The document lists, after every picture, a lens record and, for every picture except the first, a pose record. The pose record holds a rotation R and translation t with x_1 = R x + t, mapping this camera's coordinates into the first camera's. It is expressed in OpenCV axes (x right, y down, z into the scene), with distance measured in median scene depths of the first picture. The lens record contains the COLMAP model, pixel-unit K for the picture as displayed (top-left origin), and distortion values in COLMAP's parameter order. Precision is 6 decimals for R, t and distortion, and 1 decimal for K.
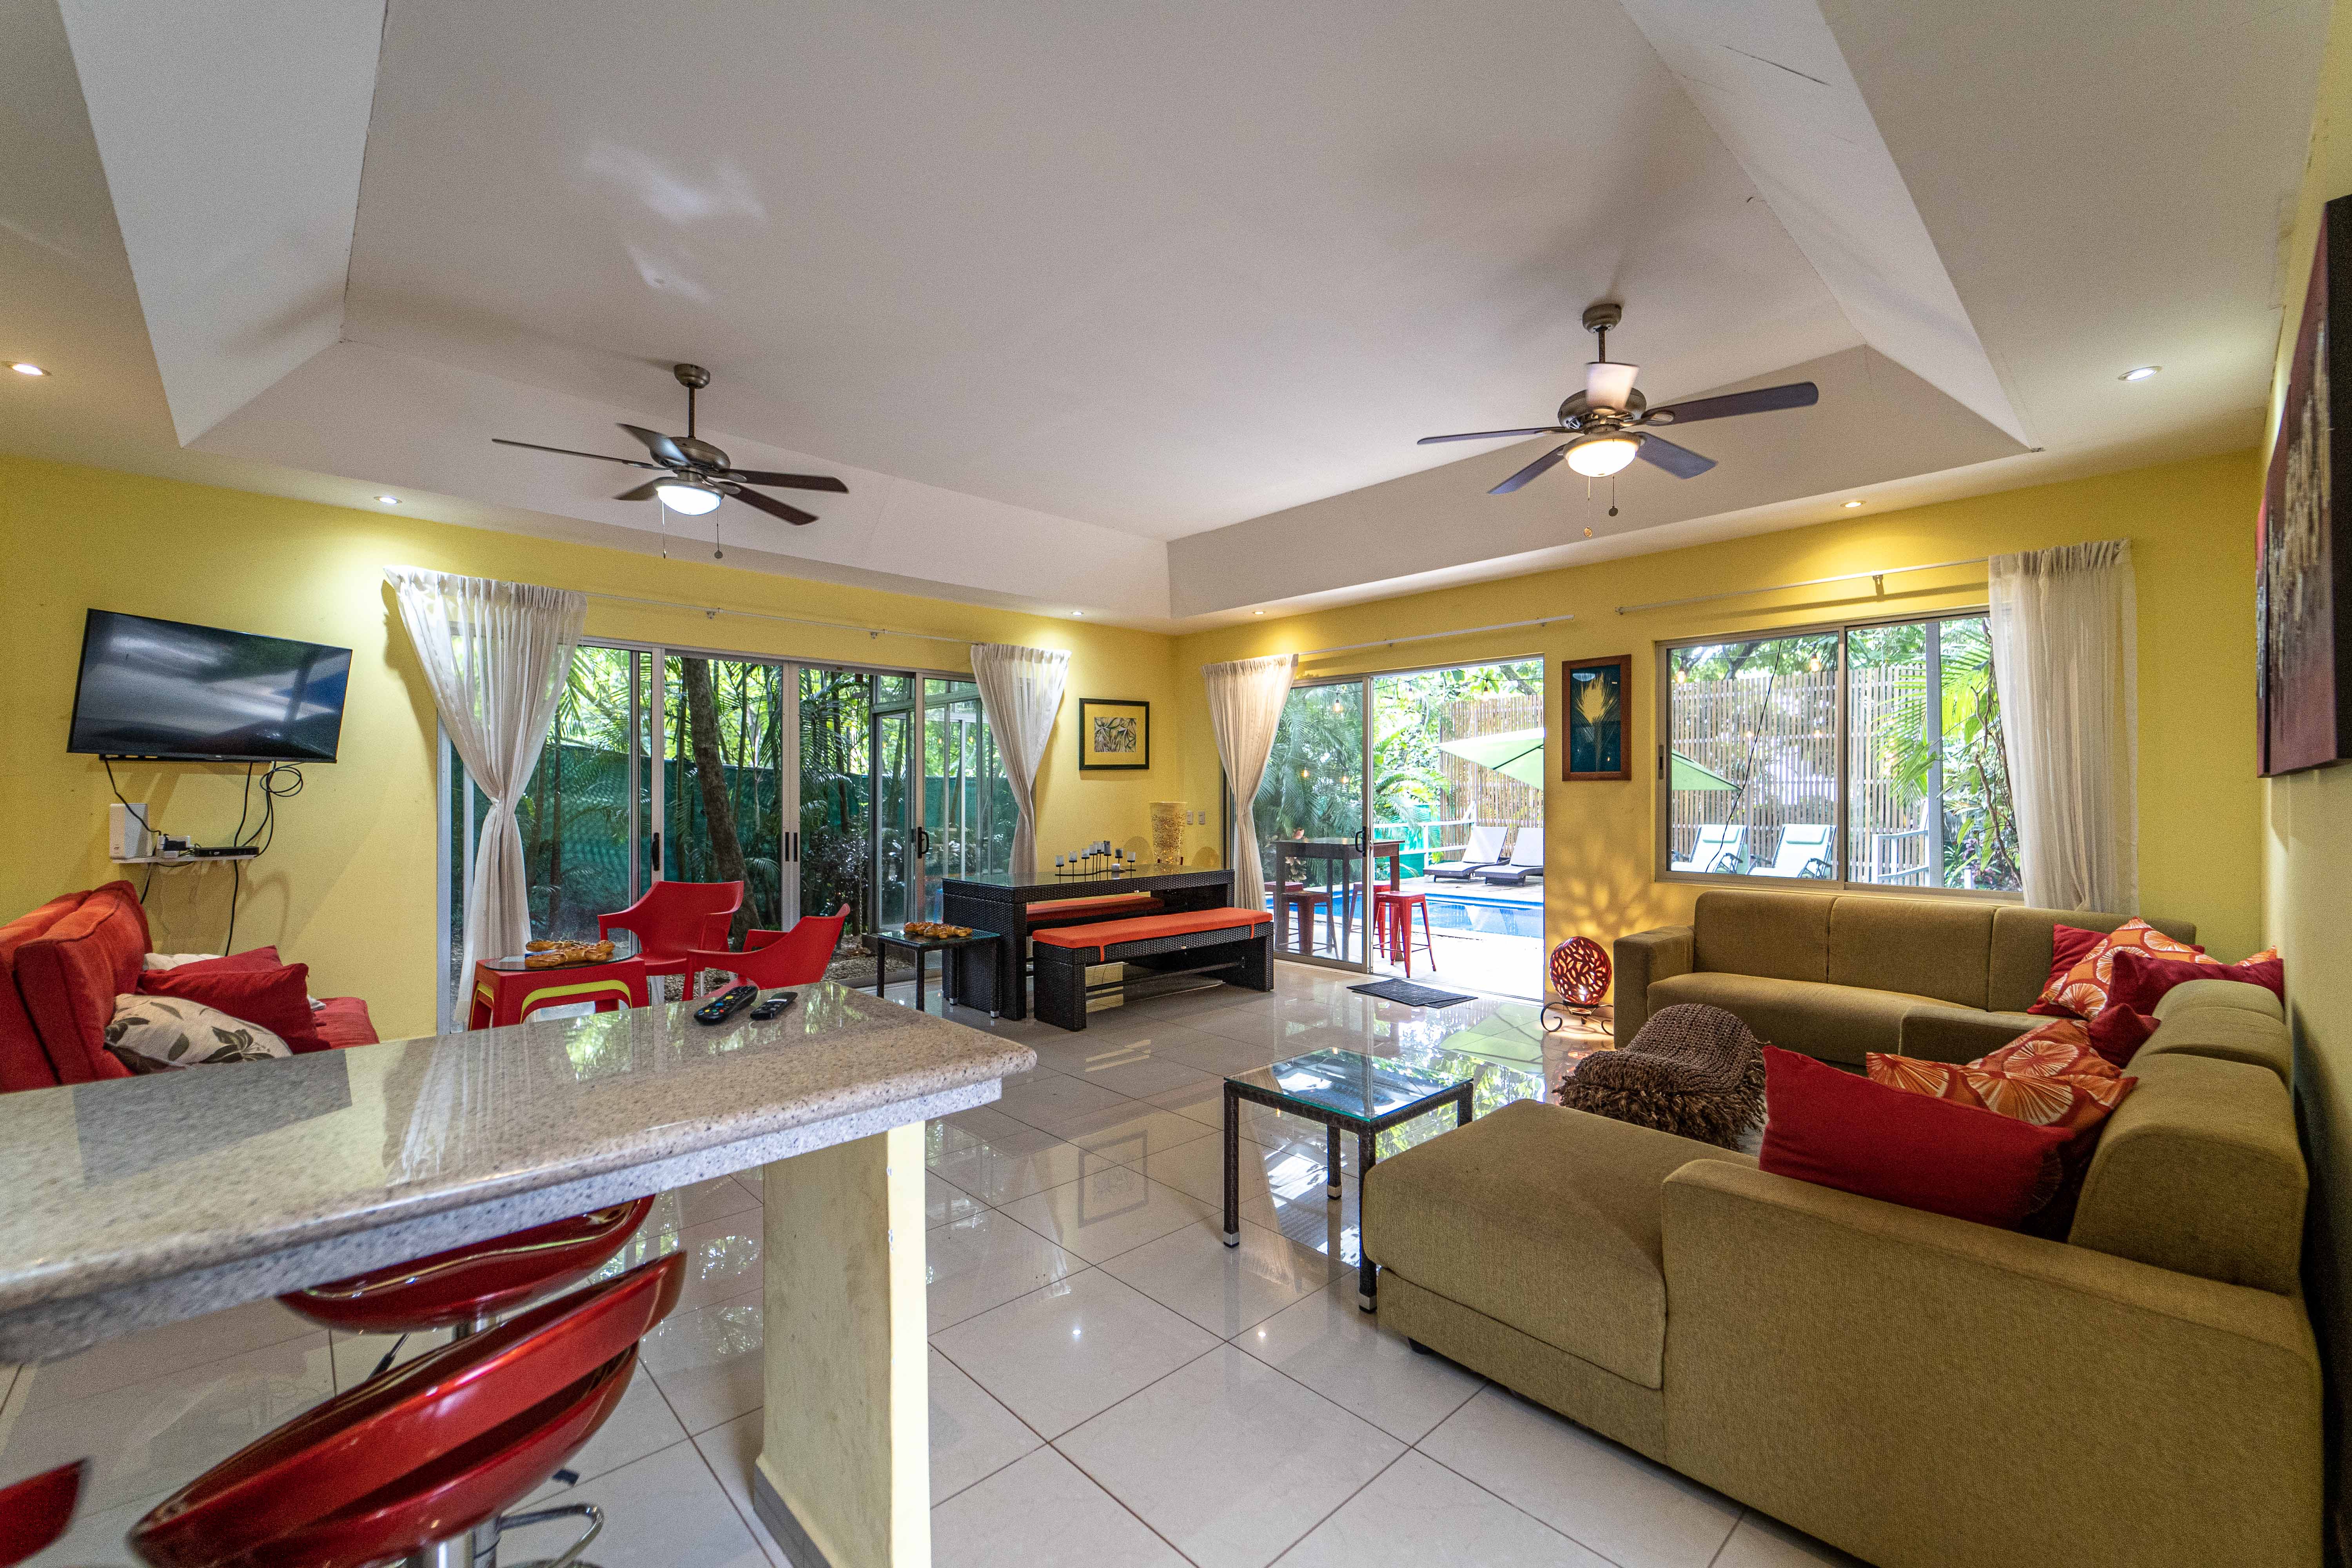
lens RADIAL K [[953.7, 0, 1187.1], [0, 953.7, 798.4], [0, 0, 1]] dist [-0.000882, -0.000451]
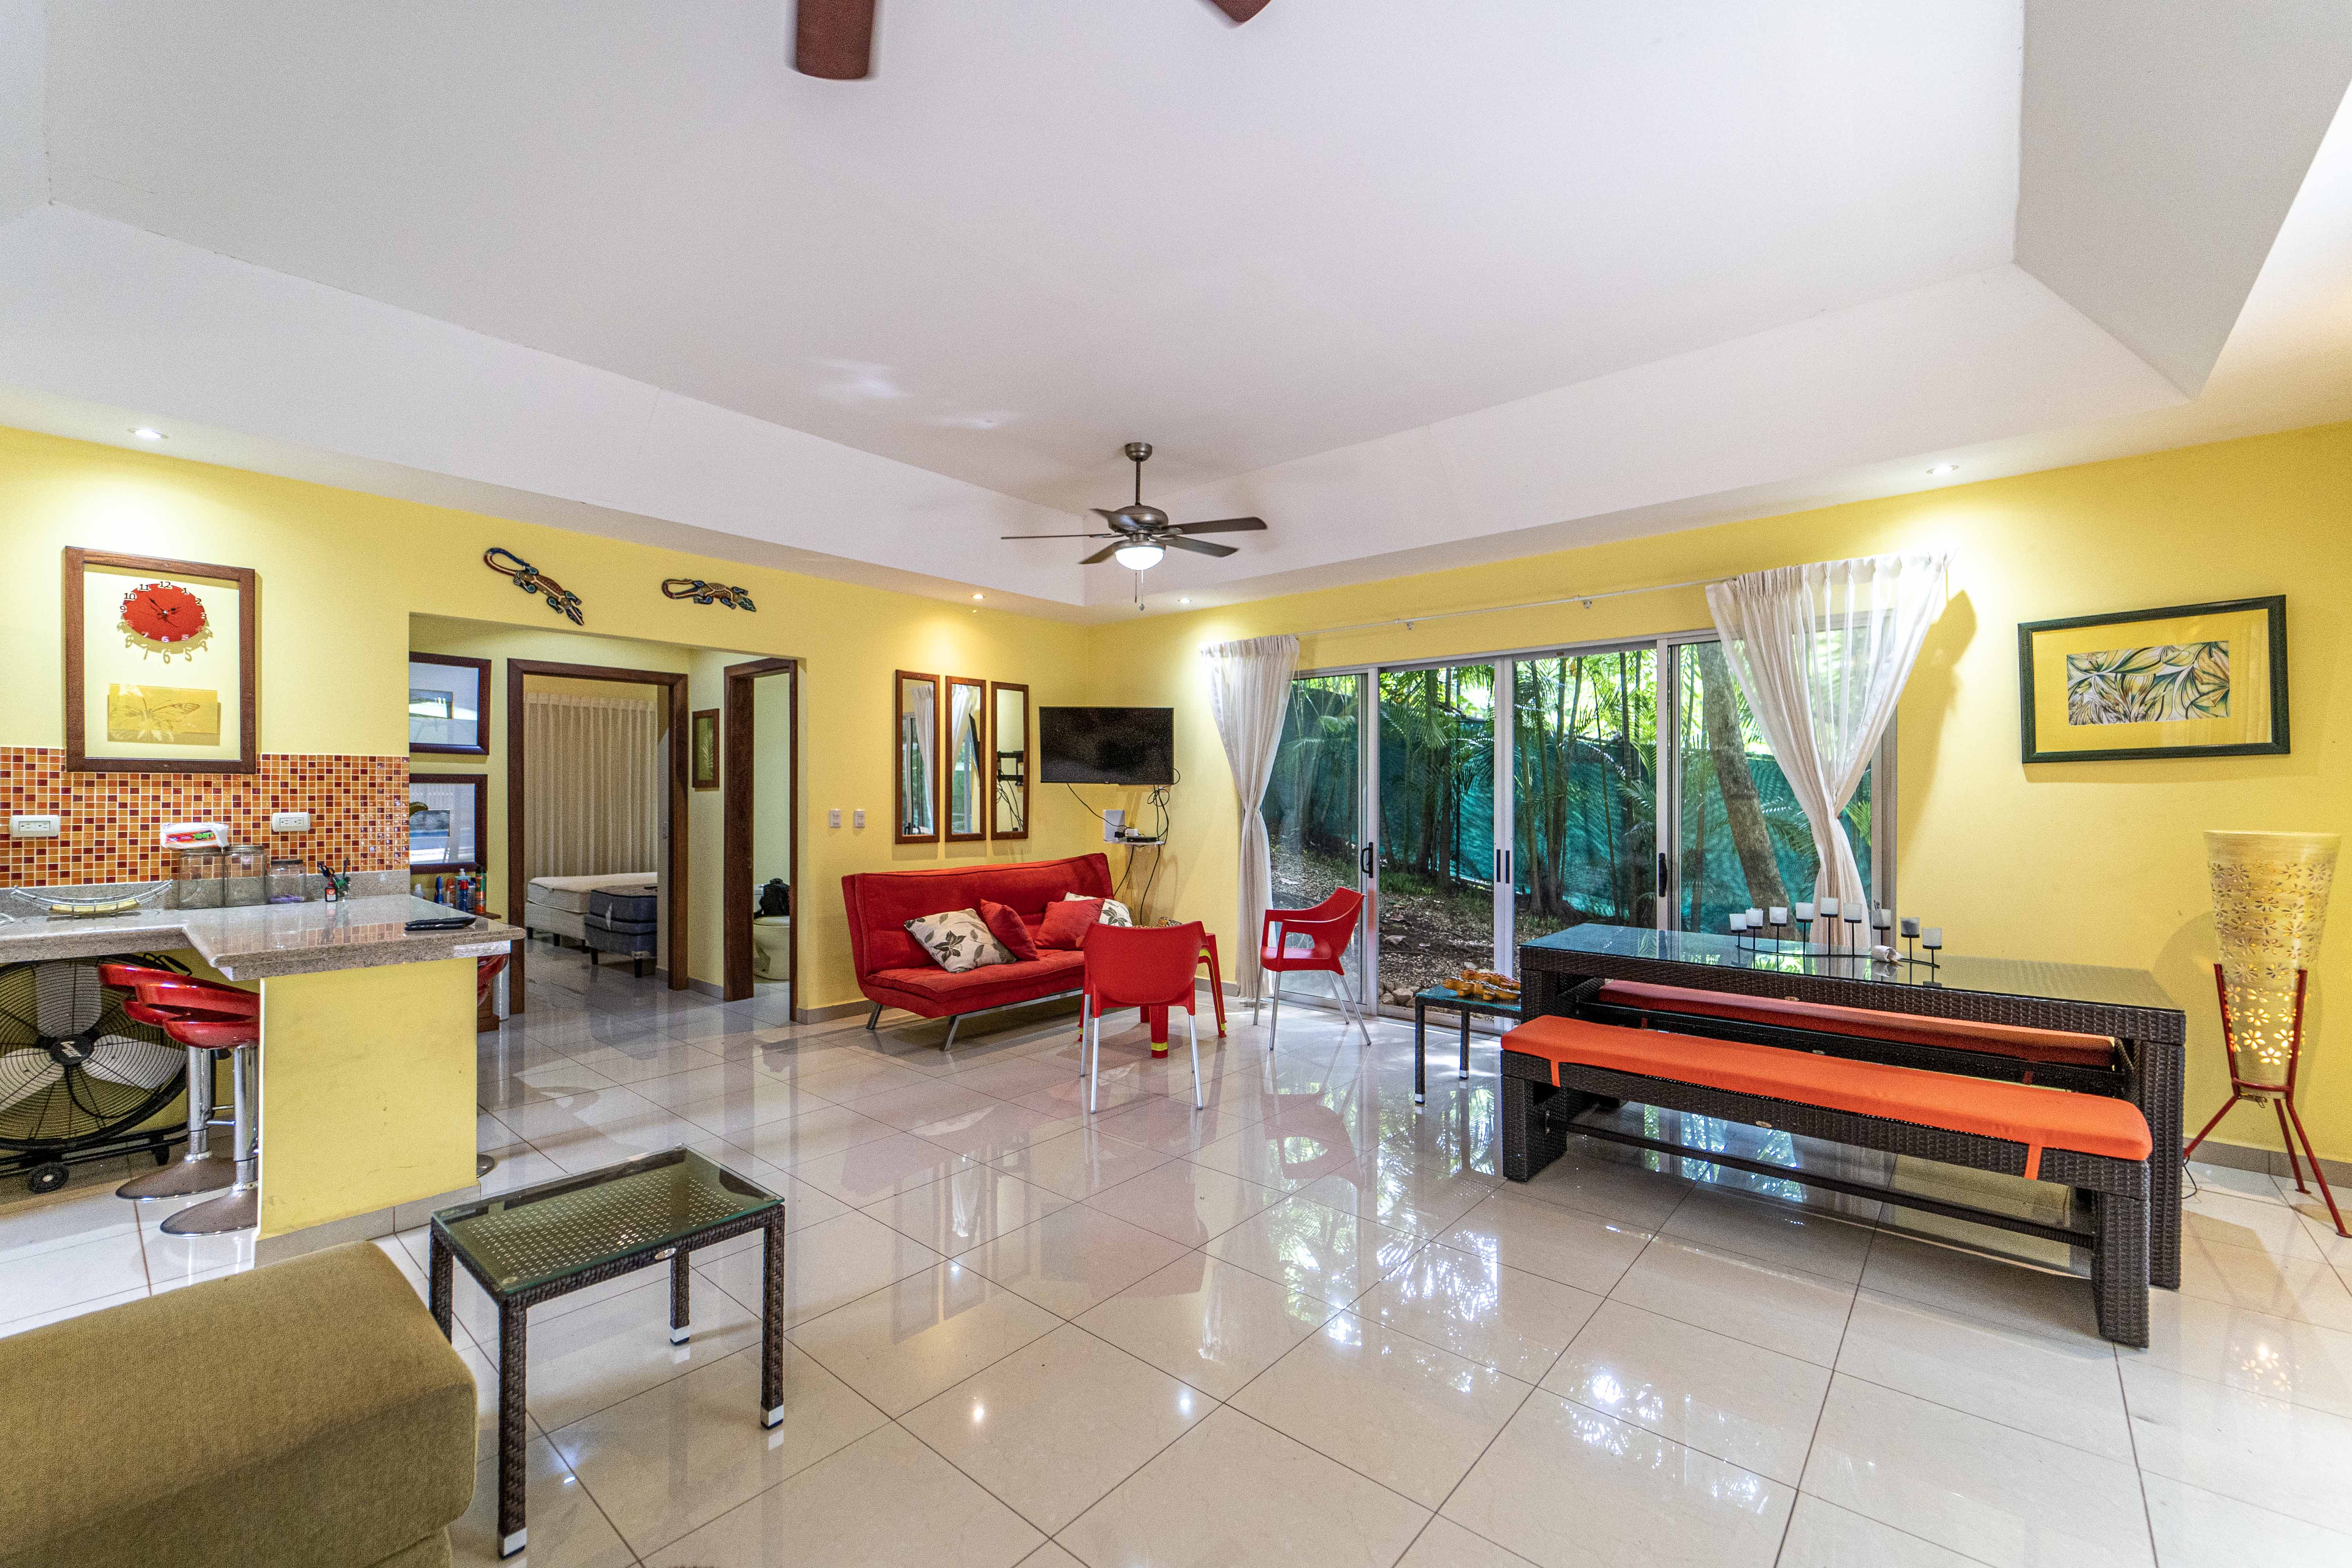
lens RADIAL K [[953.7, 0, 1187.1], [0, 953.7, 798.4], [0, 0, 1]] dist [-0.000882, -0.000451]
pose [[0.107864, 0.001974, -0.994164, 0.472134], [-0.004782, 0.999987, 0.001467, -0.013216], [0.994154, 0.004596, 0.107872, 0.674591]]
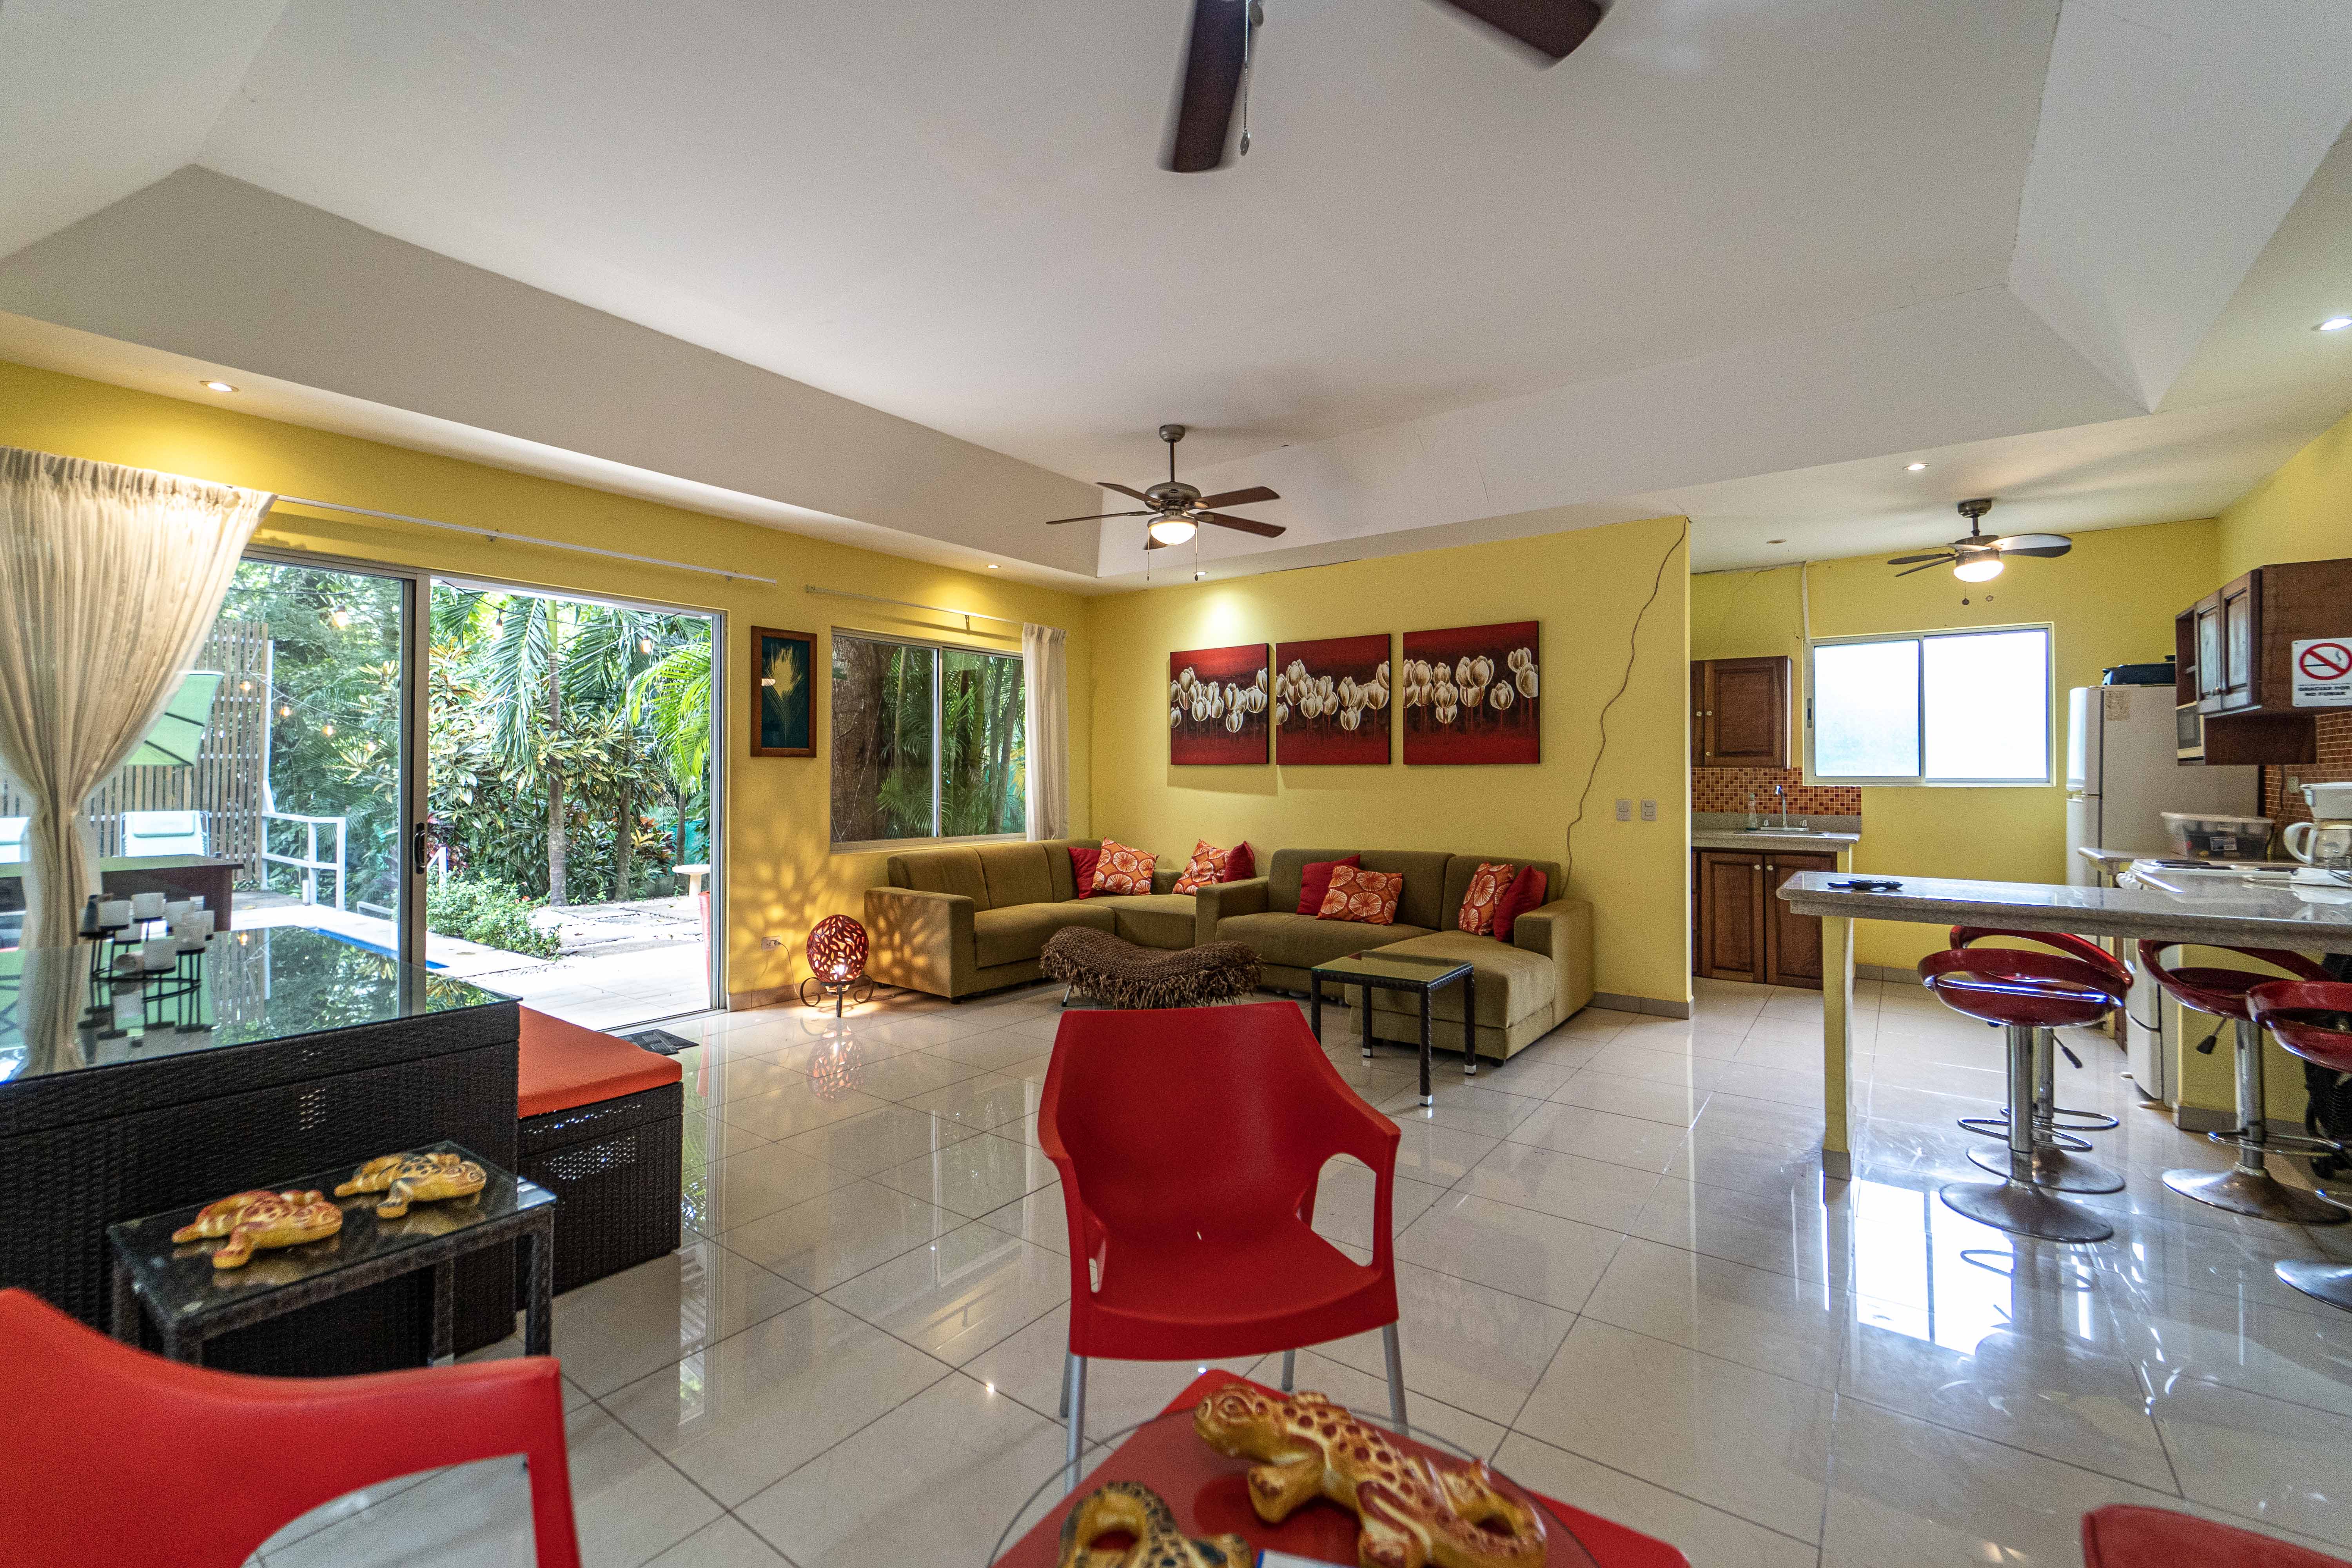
lens RADIAL K [[996.2, 0, 1184.6], [0, 996.2, 768.3], [0, 0, 1]] dist [0.000266, 0.000243]
pose [[-0.184150, 0.005514, 0.982883, -0.639041], [0.002692, 0.999983, -0.005106, -0.001036], [-0.982894, 0.001706, -0.184162, 0.791916]]
